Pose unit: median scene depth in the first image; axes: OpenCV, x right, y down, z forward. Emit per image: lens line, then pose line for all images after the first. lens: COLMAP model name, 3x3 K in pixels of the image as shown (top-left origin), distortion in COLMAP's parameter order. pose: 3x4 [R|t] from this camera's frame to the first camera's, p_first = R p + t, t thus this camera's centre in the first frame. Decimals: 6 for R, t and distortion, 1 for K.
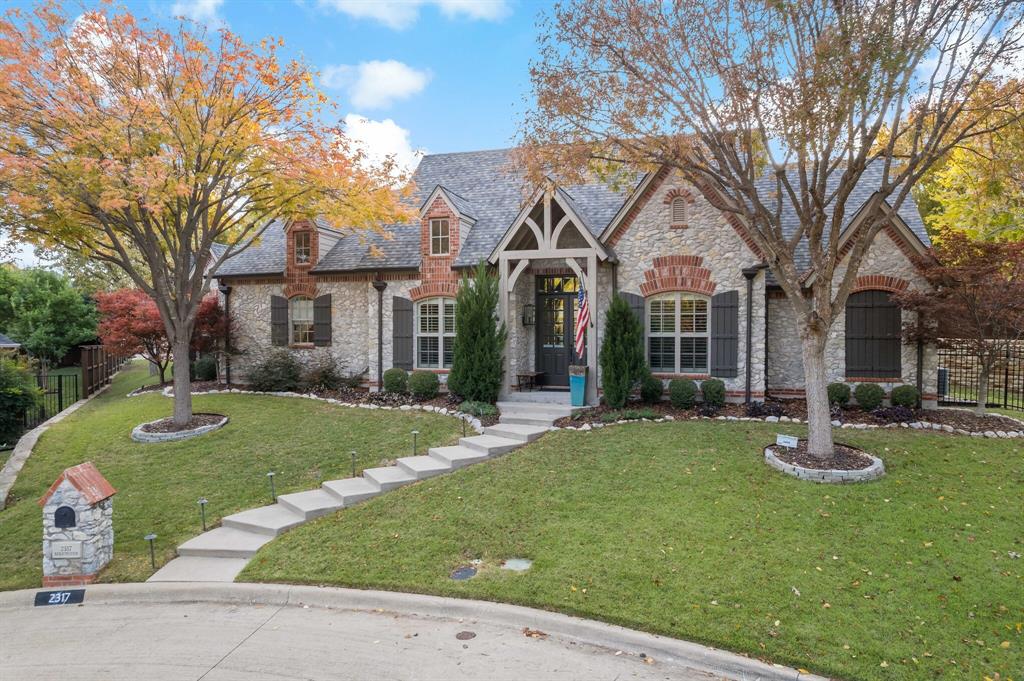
lens RADIAL K [[660.0, 0, 514.3], [0, 660.0, 310.8], [0, 0, 1]] dist [-0.075760, 0.060428]
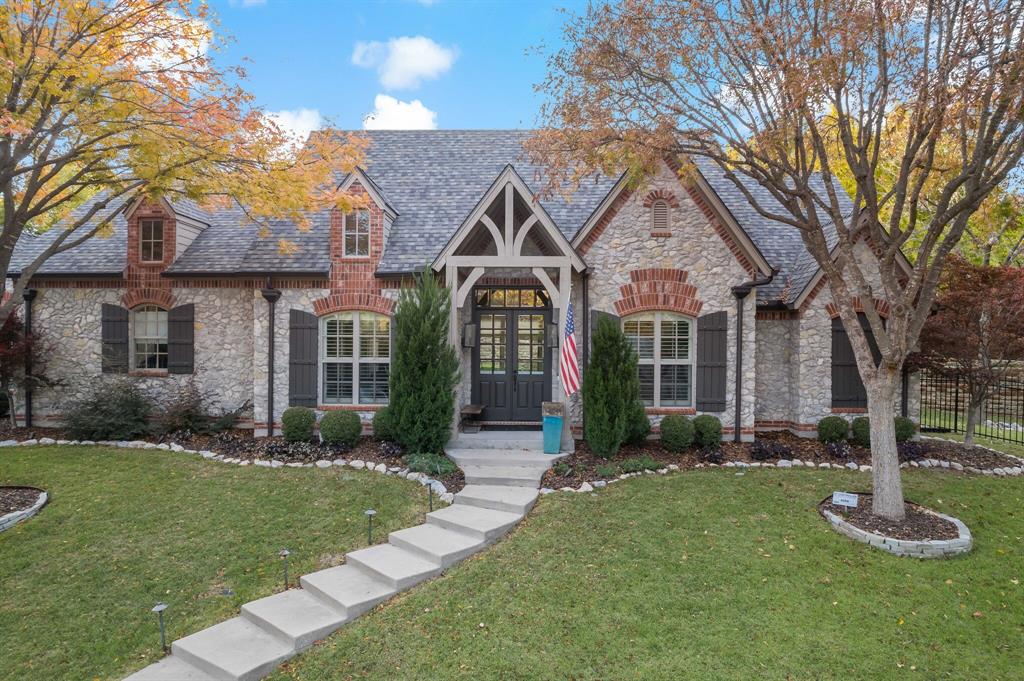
lens RADIAL K [[660.0, 0, 514.3], [0, 660.0, 310.8], [0, 0, 1]] dist [-0.075760, 0.060428]
pose [[0.961590, 0.012700, 0.274197, -0.160669], [-0.012820, 0.999917, -0.001354, -0.025710], [-0.274192, -0.002214, 0.961673, 0.231627]]
